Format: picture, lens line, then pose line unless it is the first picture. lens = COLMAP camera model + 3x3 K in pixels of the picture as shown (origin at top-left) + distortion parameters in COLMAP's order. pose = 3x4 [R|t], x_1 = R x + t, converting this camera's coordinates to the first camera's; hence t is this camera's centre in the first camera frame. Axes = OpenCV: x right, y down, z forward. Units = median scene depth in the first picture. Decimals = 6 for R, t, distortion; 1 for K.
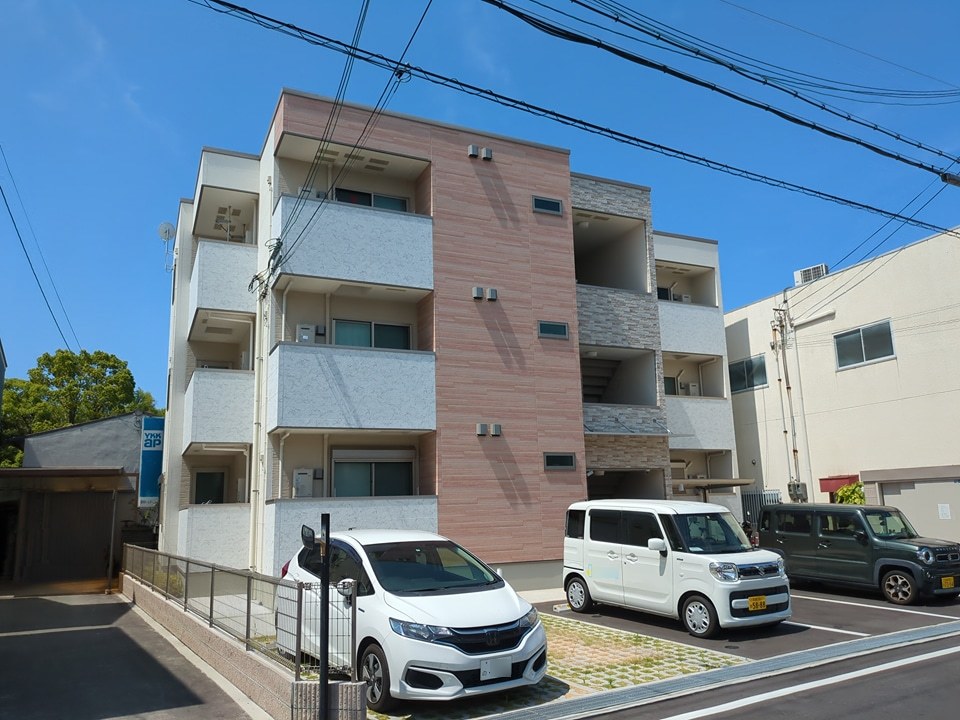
lens RADIAL K [[727.3, 0, 483.0], [0, 727.3, 373.0], [0, 0, 1]] dist [0.057541, -0.071322]
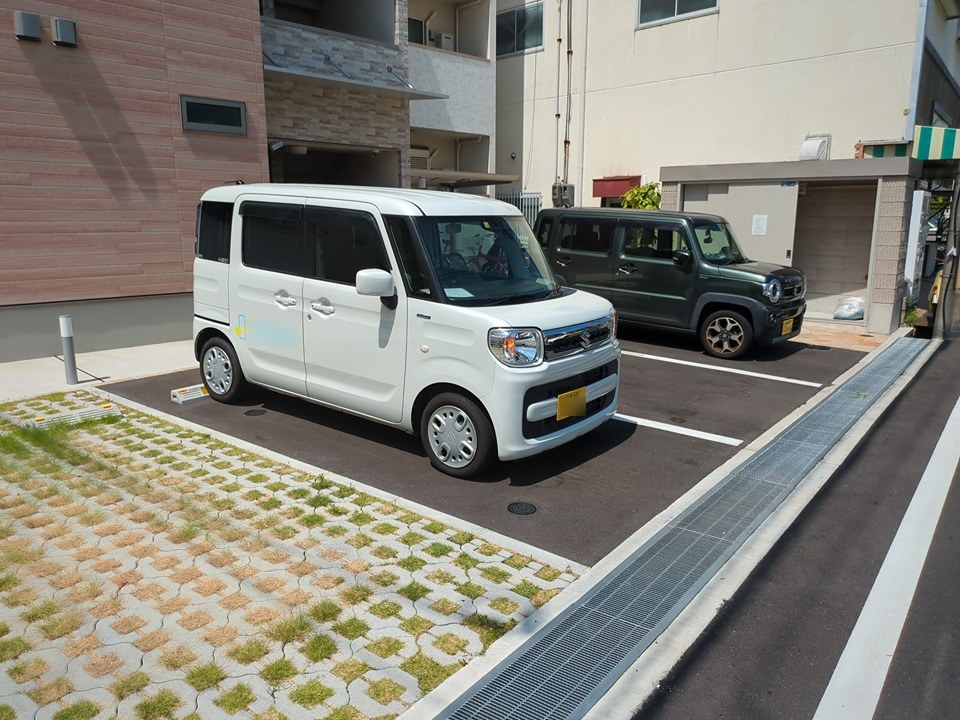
lens RADIAL K [[727.3, 0, 483.0], [0, 727.3, 373.0], [0, 0, 1]] dist [0.057541, -0.071322]
pose [[0.938124, -0.040990, 0.343866, 0.116354], [-0.095101, 0.924299, 0.369632, 0.092592], [-0.332986, -0.379462, 0.863208, 0.462523]]
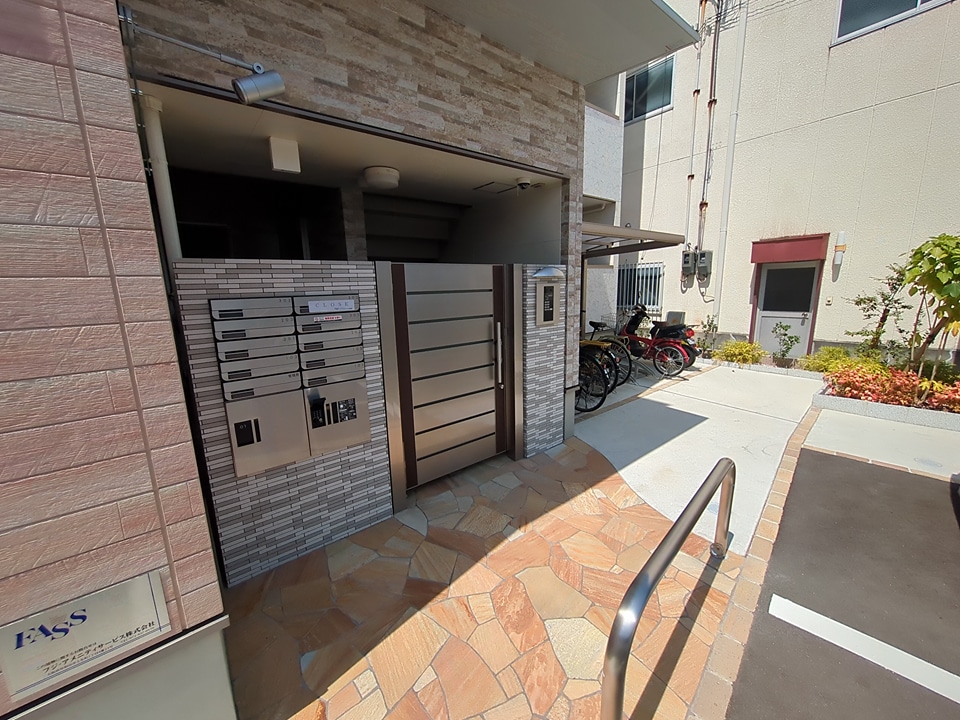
lens RADIAL K [[380.0, 0, 479.1], [0, 380.0, 363.0], [0, 0, 1]] dist [-0.000153, 0.000232]
pose [[0.973134, -0.042215, 0.226336, 0.221485], [-0.044745, 0.929630, 0.365769, 0.208834], [-0.225849, -0.366069, 0.902765, 1.127002]]
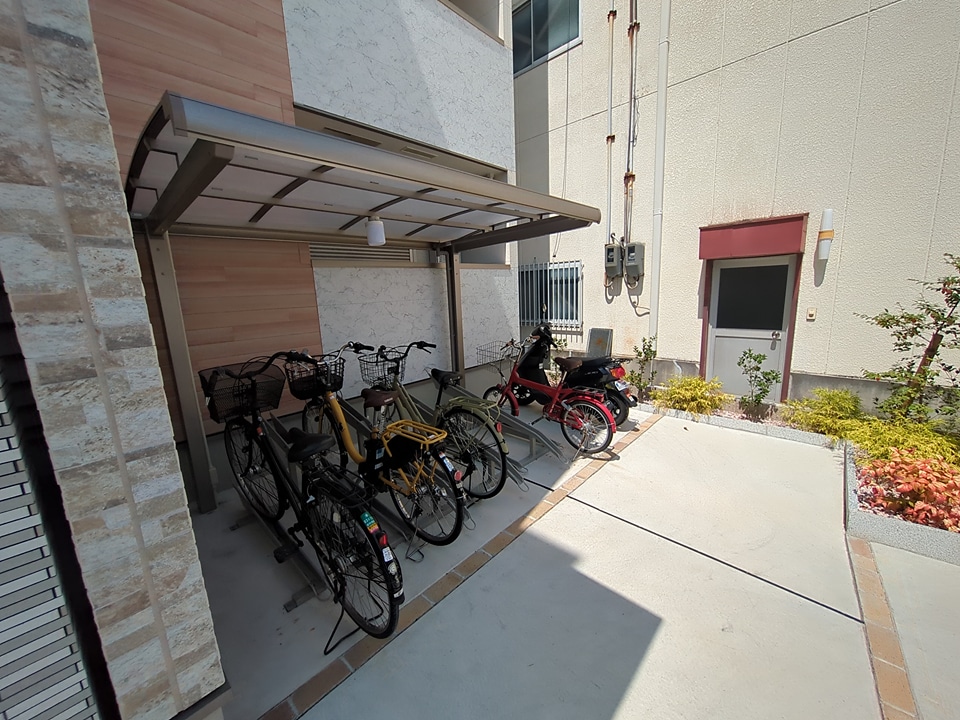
lens RADIAL K [[379.3, 0, 480.6], [0, 379.3, 357.6], [0, 0, 1]] dist [0.003160, 0.000135]
pose [[0.929272, -0.072798, 0.362153, 0.395649], [-0.057403, 0.940021, 0.336252, 0.235563], [-0.364909, -0.333258, 0.869356, 1.311056]]
